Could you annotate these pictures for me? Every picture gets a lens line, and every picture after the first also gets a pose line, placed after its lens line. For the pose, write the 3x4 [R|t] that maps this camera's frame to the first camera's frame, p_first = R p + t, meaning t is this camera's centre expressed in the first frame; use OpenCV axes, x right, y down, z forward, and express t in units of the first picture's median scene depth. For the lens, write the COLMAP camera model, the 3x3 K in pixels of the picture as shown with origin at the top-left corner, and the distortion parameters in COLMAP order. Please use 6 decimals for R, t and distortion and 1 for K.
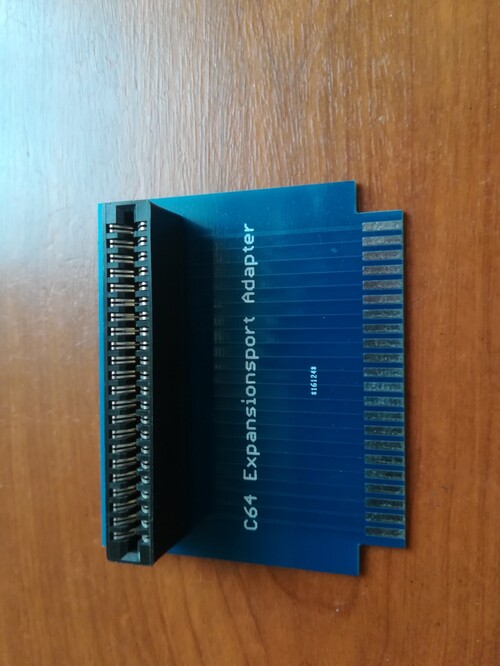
lens RADIAL K [[502.1, 0, 250.3], [0, 502.1, 332.6], [0, 0, 1]] dist [0.030907, -0.055707]
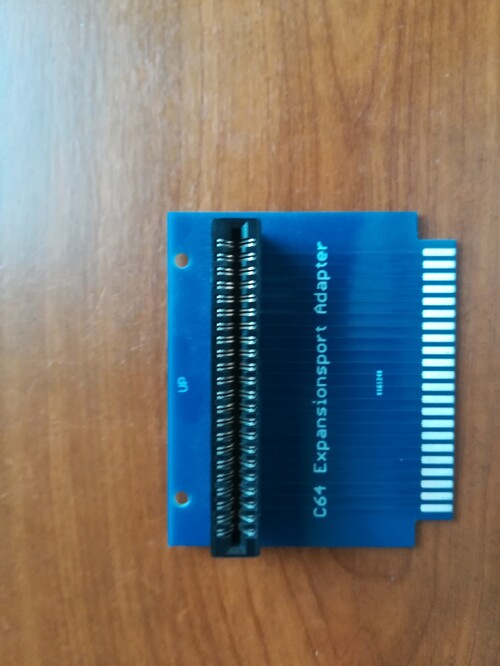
lens RADIAL K [[502.1, 0, 249.1], [0, 502.1, 332.4], [0, 0, 1]] dist [0.030907, -0.055707]
pose [[0.964539, 0.008677, 0.263797, -0.446279], [-0.011887, 0.999873, 0.010573, -0.027141], [-0.263672, -0.013334, 0.964520, -0.030759]]
